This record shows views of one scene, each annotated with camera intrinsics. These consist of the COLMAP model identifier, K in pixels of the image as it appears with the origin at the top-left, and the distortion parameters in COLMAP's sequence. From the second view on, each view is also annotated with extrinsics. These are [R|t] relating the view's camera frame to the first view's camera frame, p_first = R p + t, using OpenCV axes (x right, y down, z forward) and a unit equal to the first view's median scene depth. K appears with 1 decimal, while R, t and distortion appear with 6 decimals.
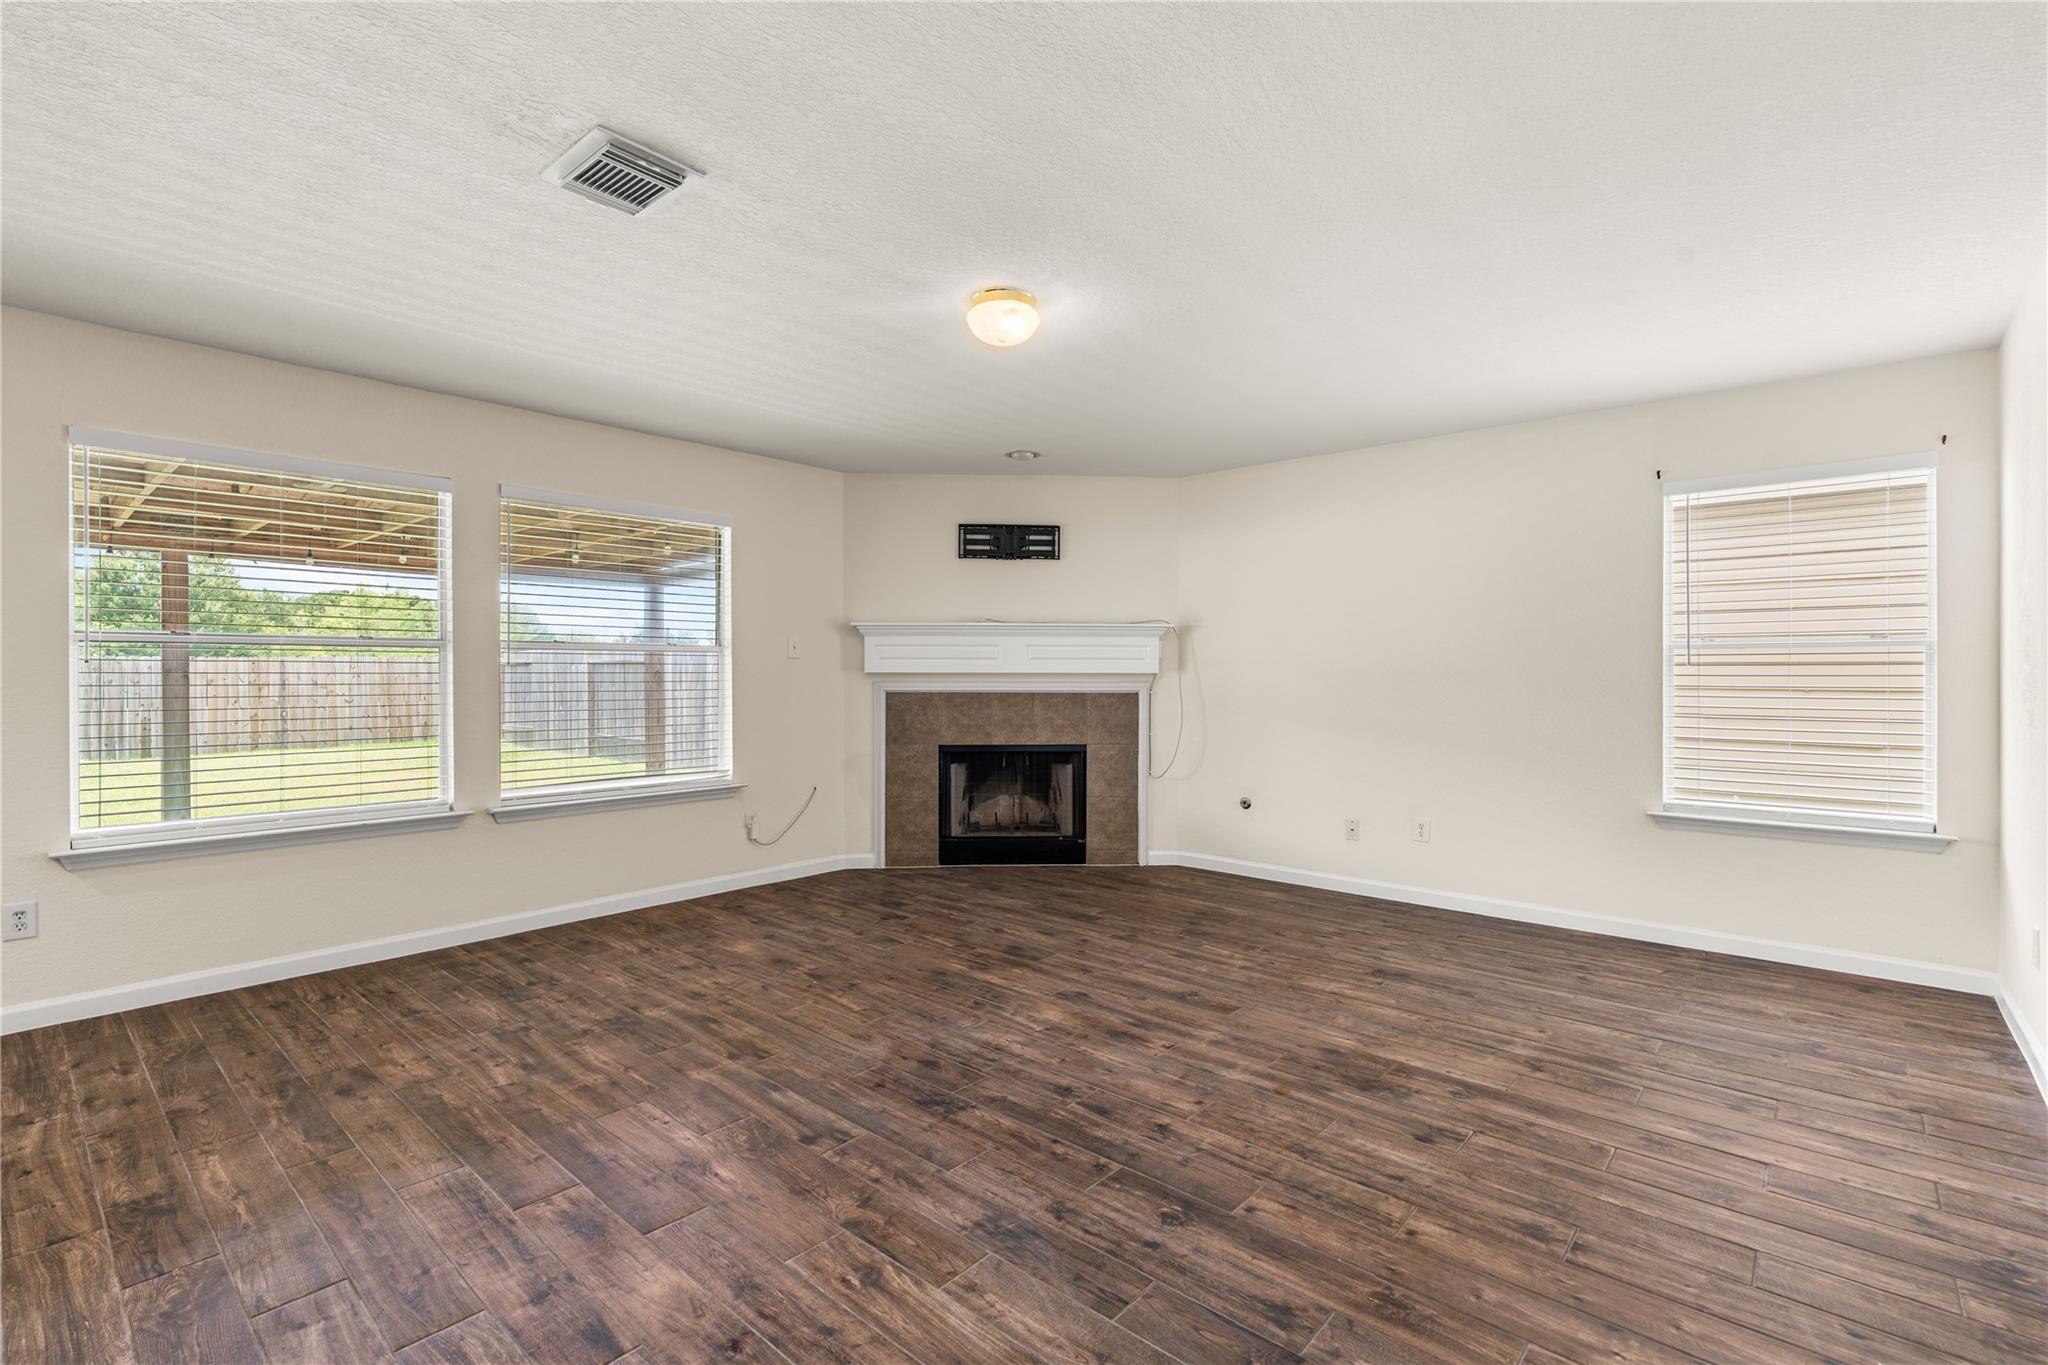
lens RADIAL K [[918.6, 0, 1027.3], [0, 918.6, 681.0], [0, 0, 1]] dist [-0.008314, 0.003243]
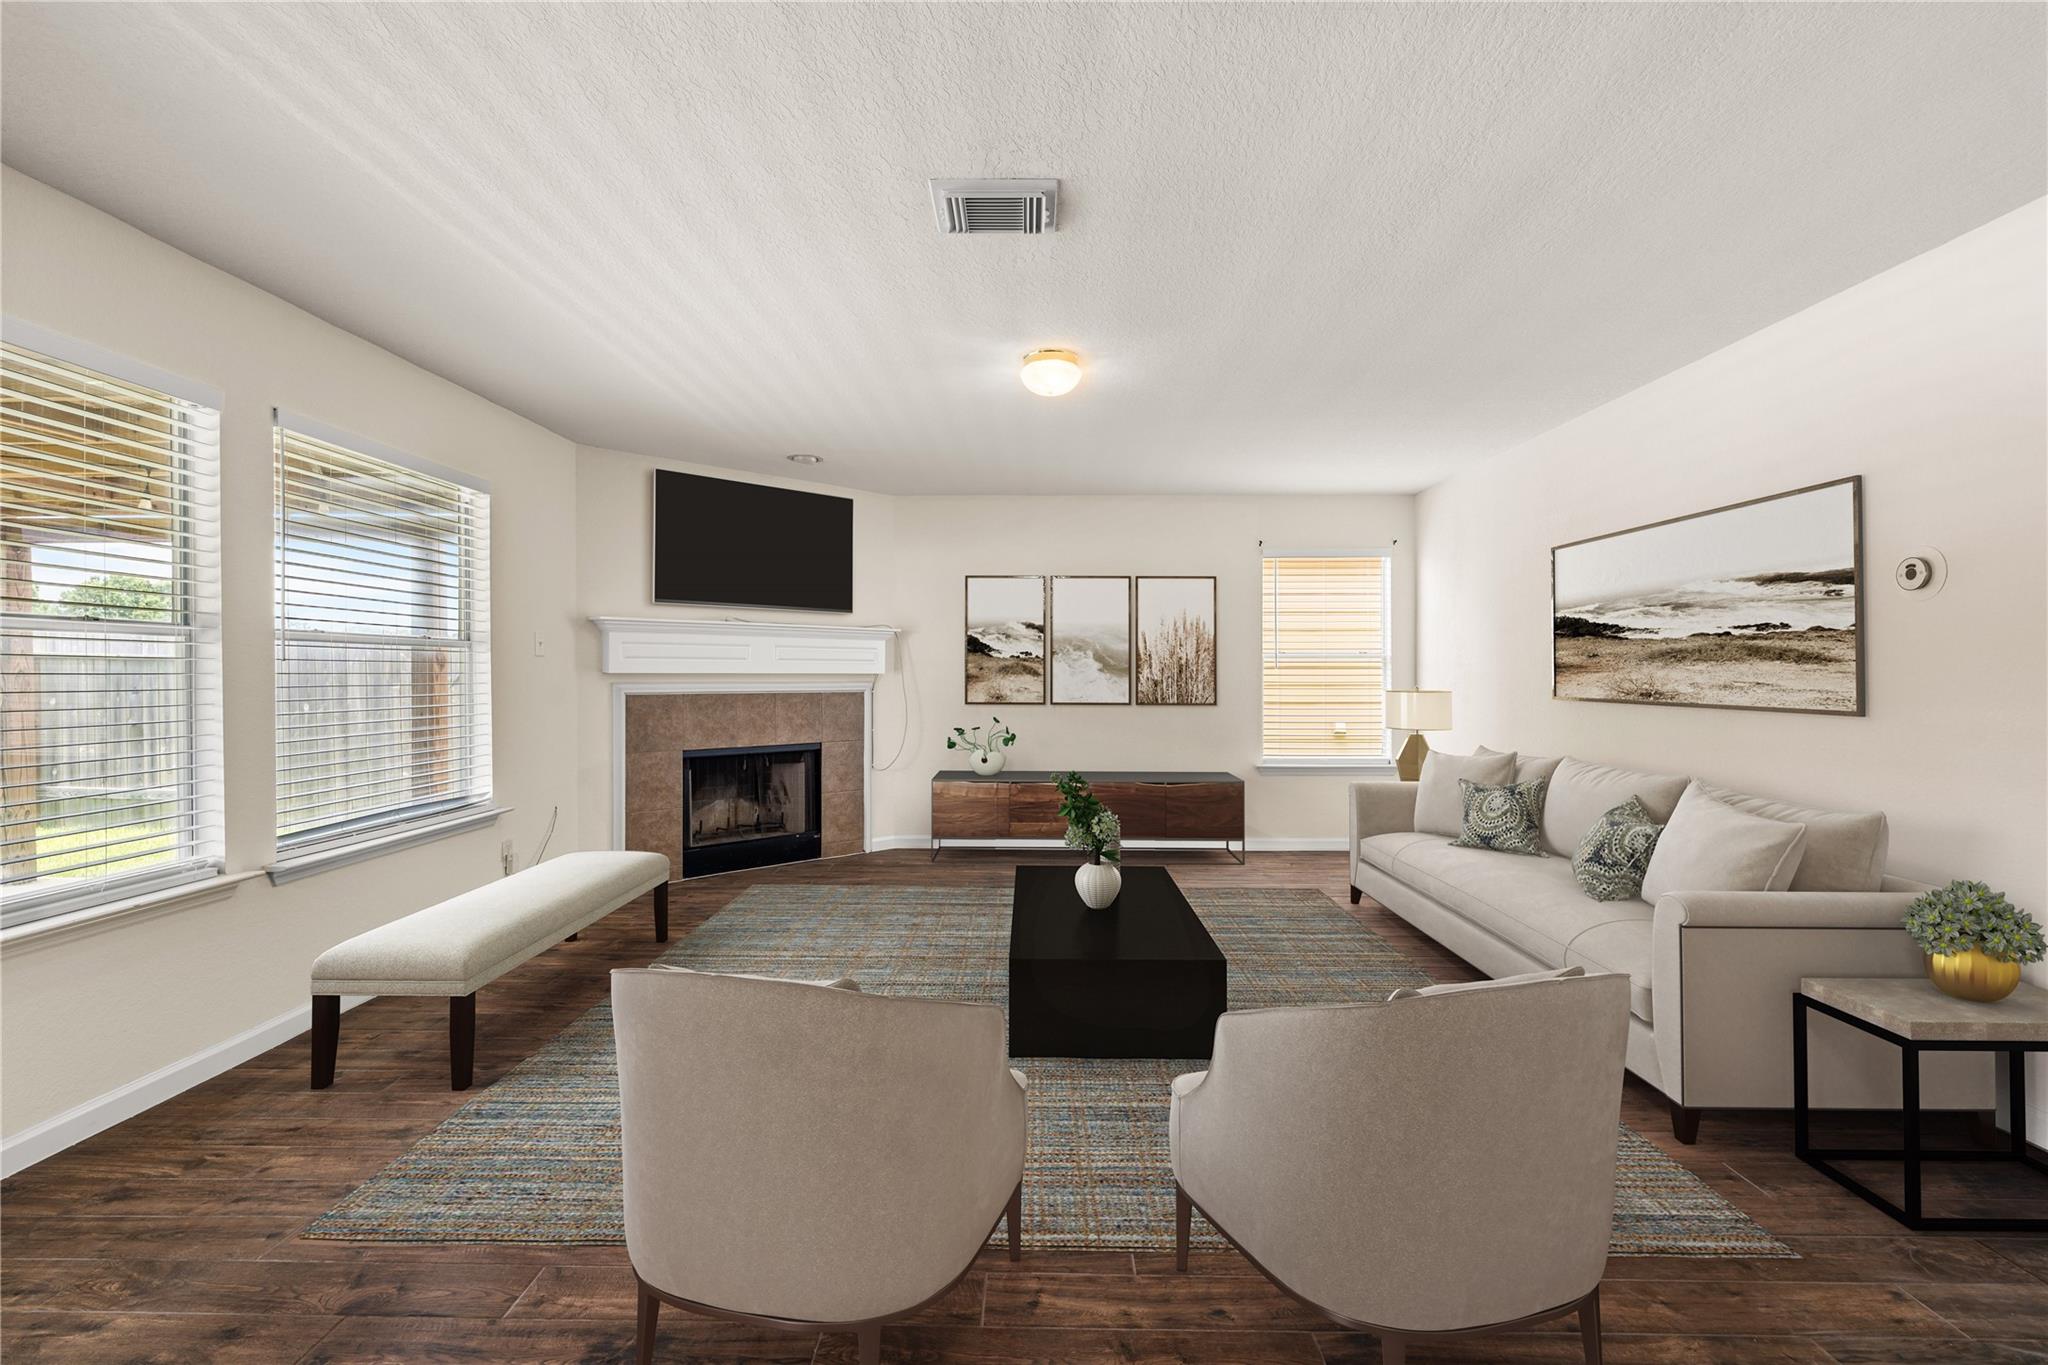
lens RADIAL K [[918.6, 0, 1019.7], [0, 918.6, 684.2], [0, 0, 1]] dist [-0.008314, 0.003243]
pose [[0.766696, -0.008100, 0.641959, -0.602131], [0.005626, 0.999967, 0.005899, -0.001979], [-0.641986, -0.000911, 0.766716, 0.086950]]
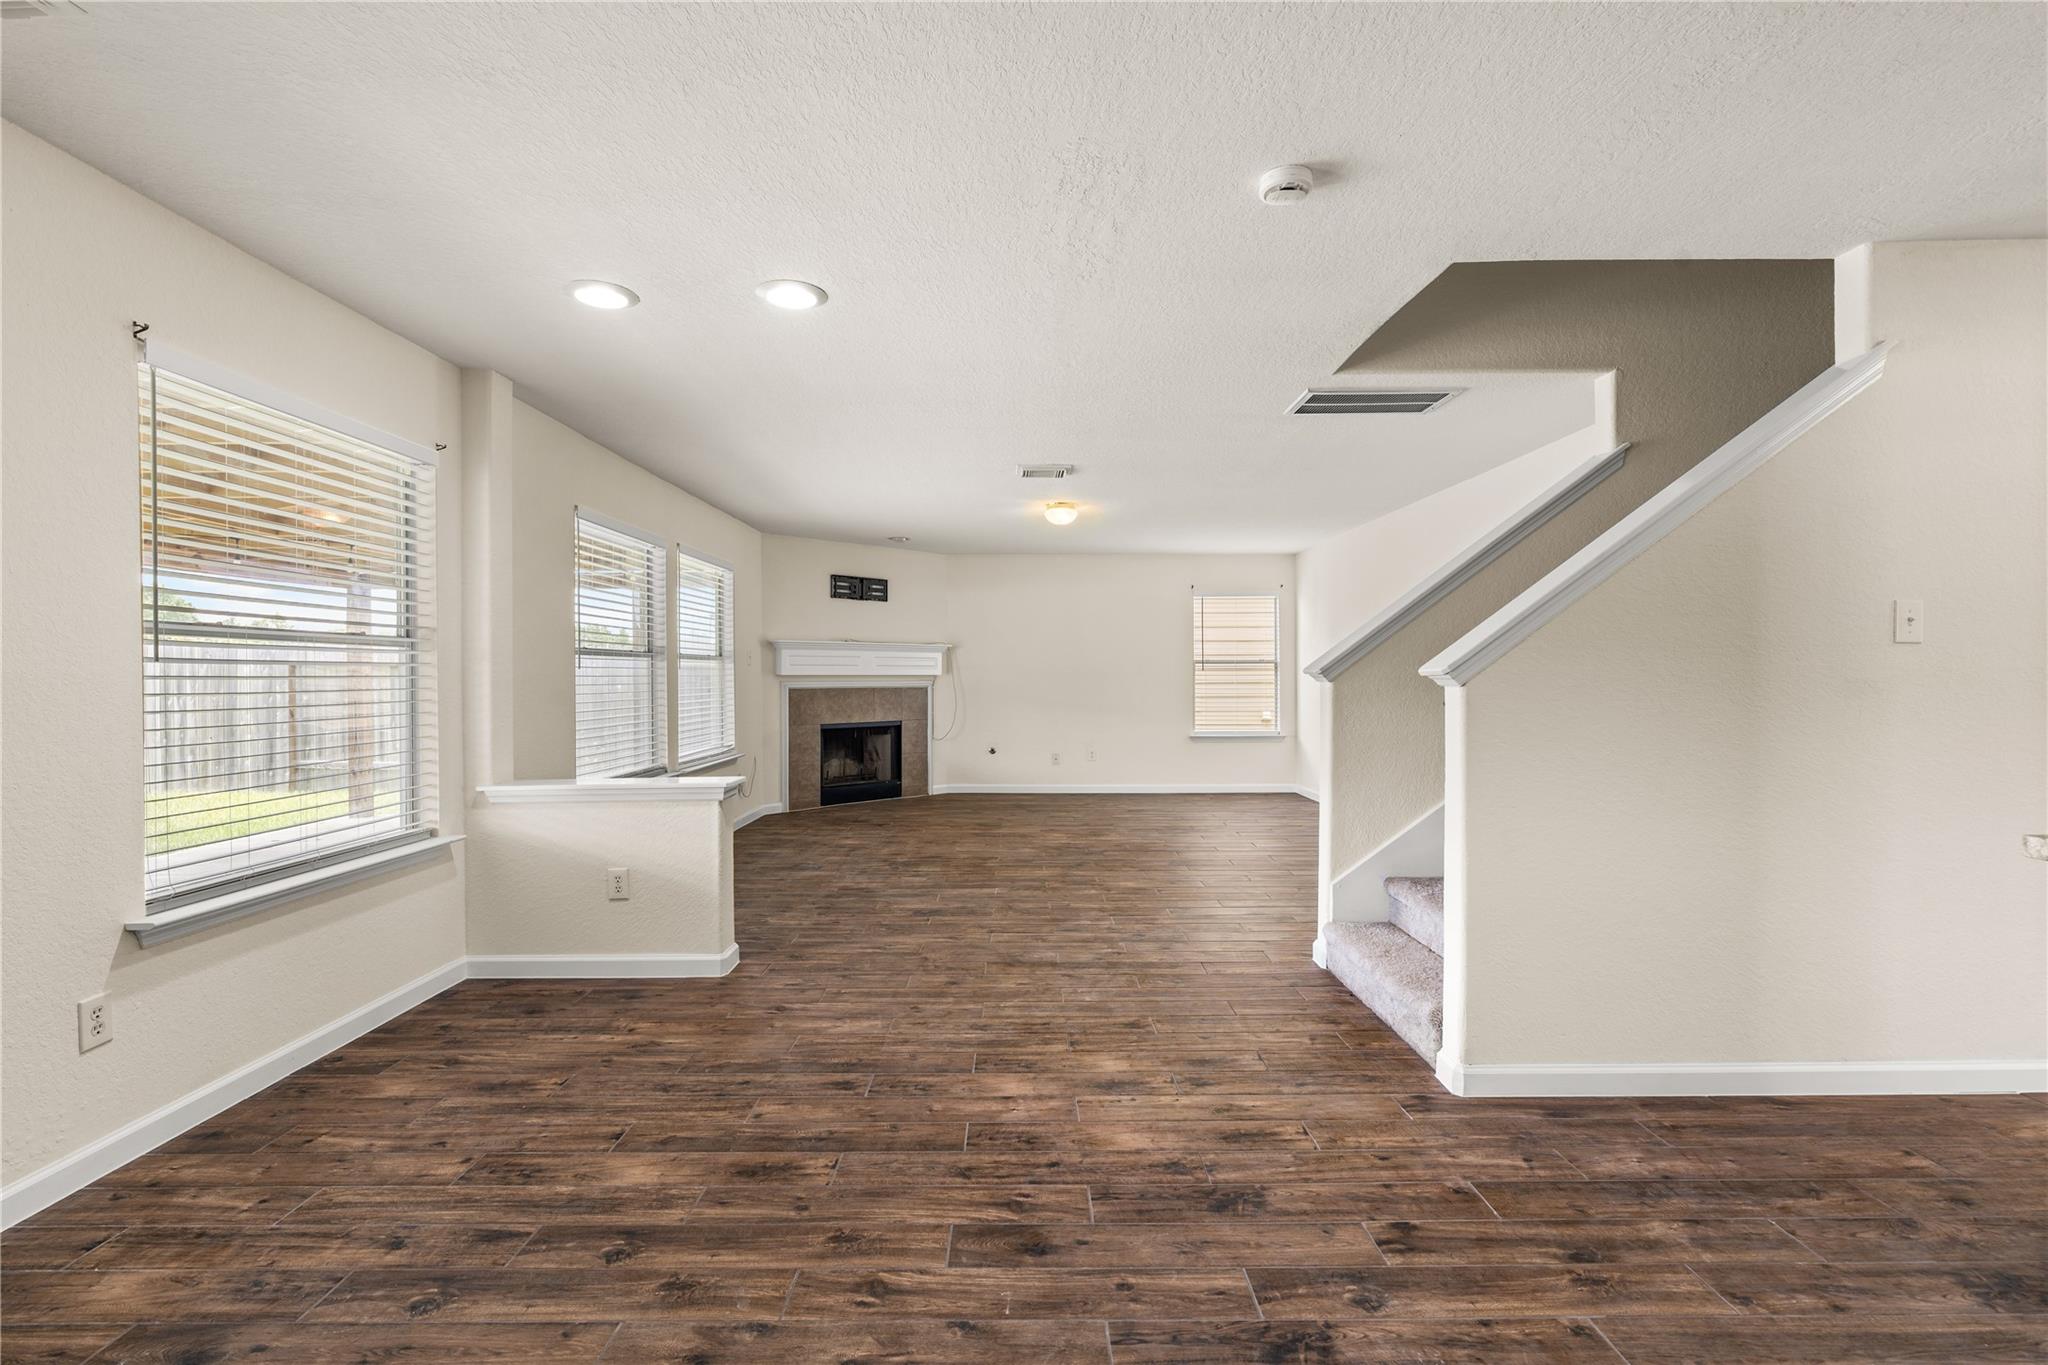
lens RADIAL K [[918.6, 0, 1028.7], [0, 918.6, 681.2], [0, 0, 1]] dist [-0.008314, 0.003243]
pose [[0.744321, -0.006456, 0.667791, -1.150761], [0.007723, 0.999970, 0.001060, 0.002654], [-0.667777, 0.004368, 0.744348, -0.435604]]
